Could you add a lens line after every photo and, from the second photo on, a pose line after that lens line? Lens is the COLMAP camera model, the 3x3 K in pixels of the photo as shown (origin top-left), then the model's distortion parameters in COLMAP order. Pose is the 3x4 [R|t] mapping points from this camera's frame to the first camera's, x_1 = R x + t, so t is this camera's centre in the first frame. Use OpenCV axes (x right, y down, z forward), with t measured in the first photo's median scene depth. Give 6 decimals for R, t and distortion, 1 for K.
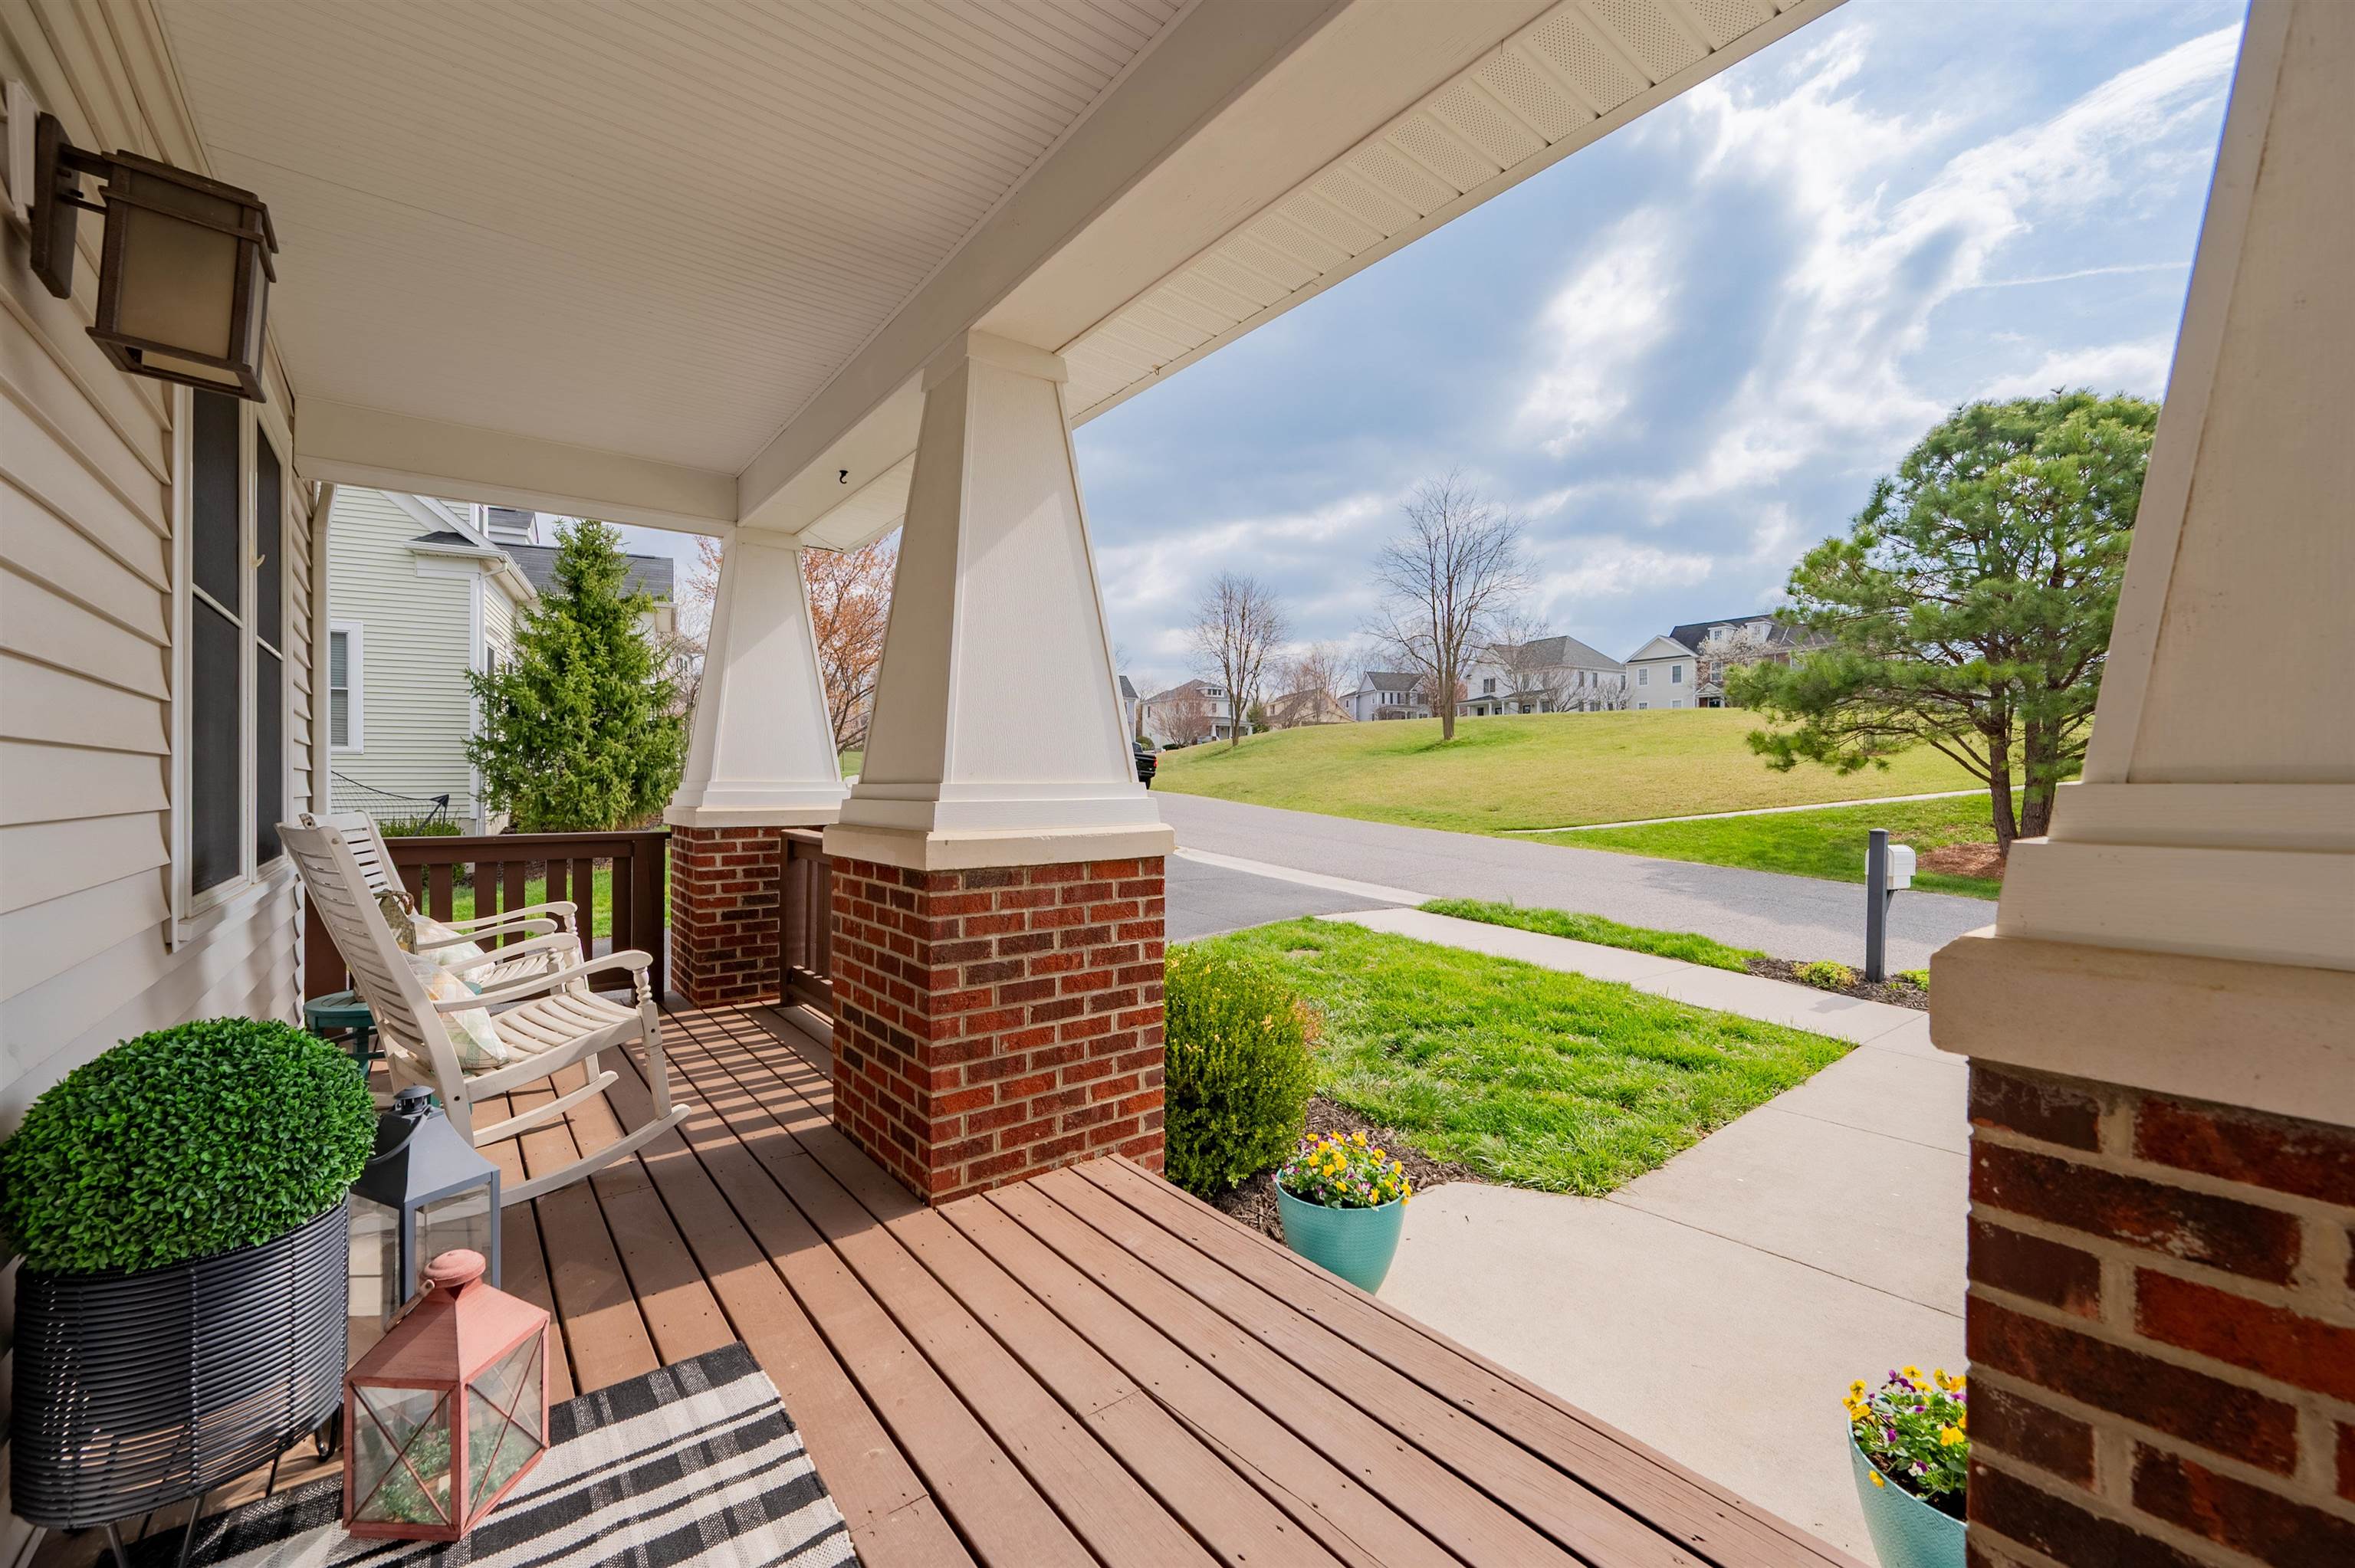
lens RADIAL K [[933.0, 0, 1170.7], [0, 933.0, 778.1], [0, 0, 1]] dist [-0.009014, 0.000353]
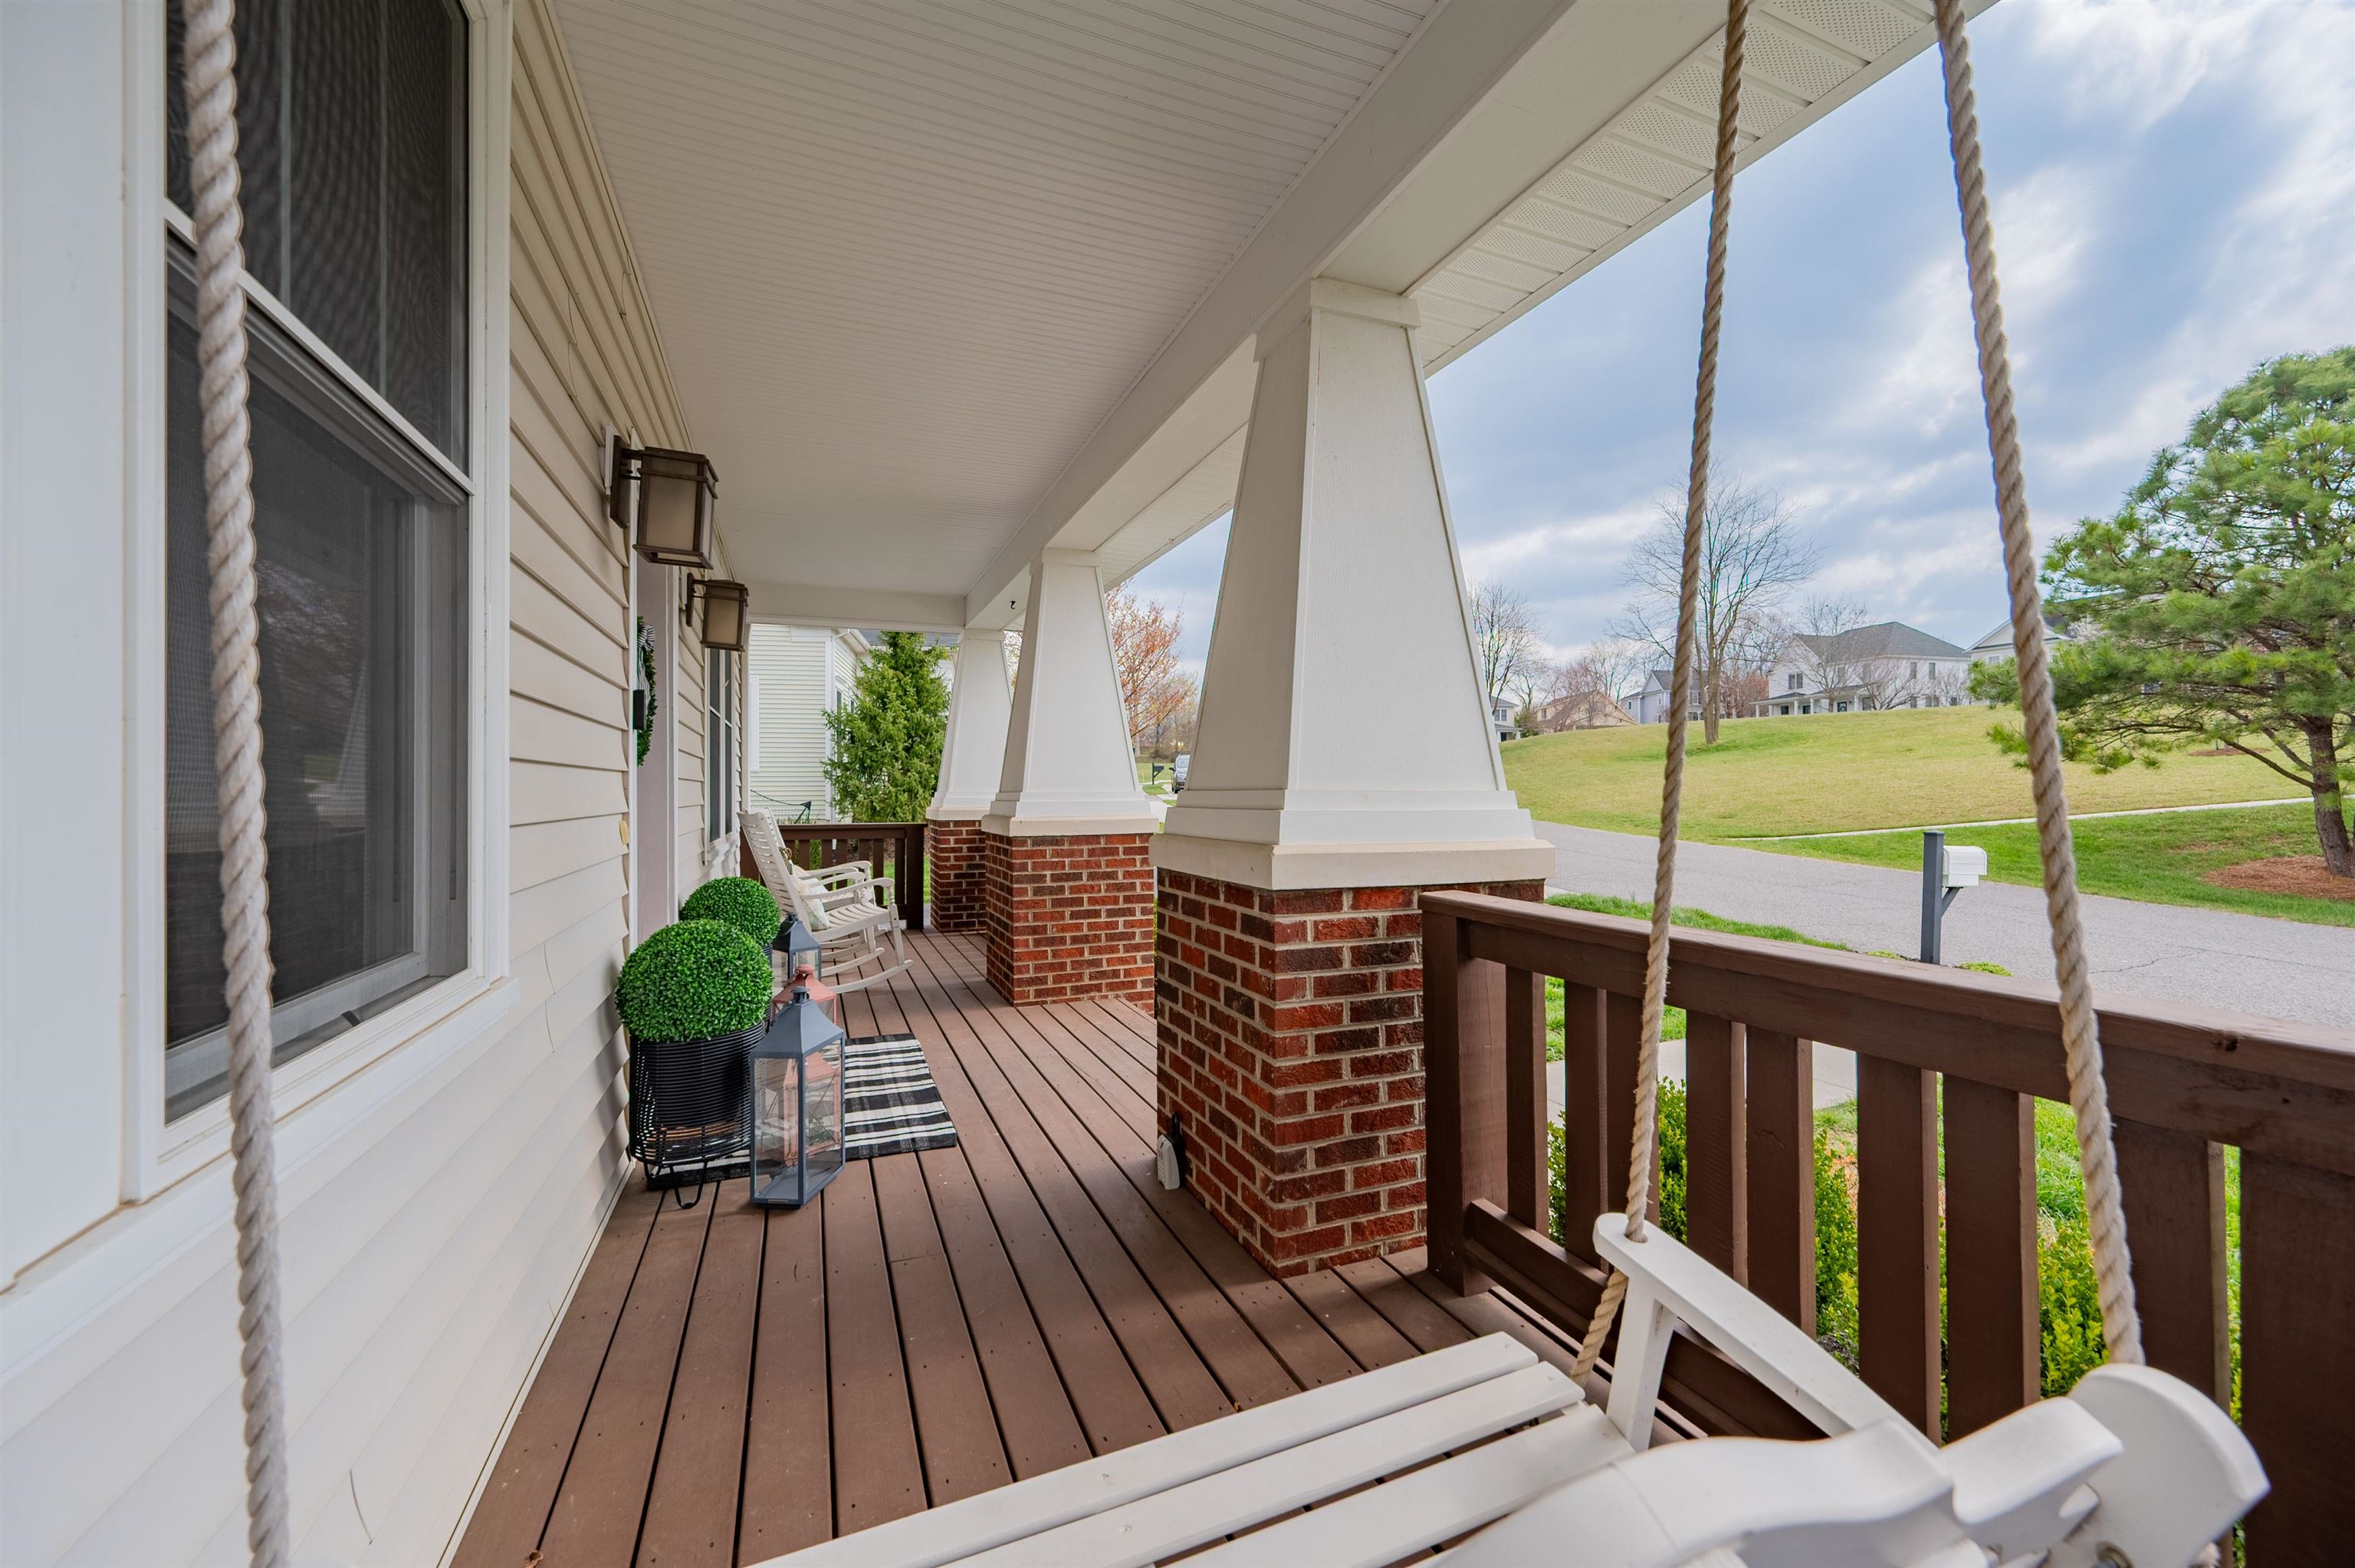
lens RADIAL K [[933.0, 0, 1182.7], [0, 933.0, 784.2], [0, 0, 1]] dist [-0.009014, 0.000353]
pose [[0.959730, -0.006439, -0.280851, 0.186978], [0.005780, 0.999978, -0.003172, -0.000894], [0.280865, 0.001421, 0.959746, -0.231504]]
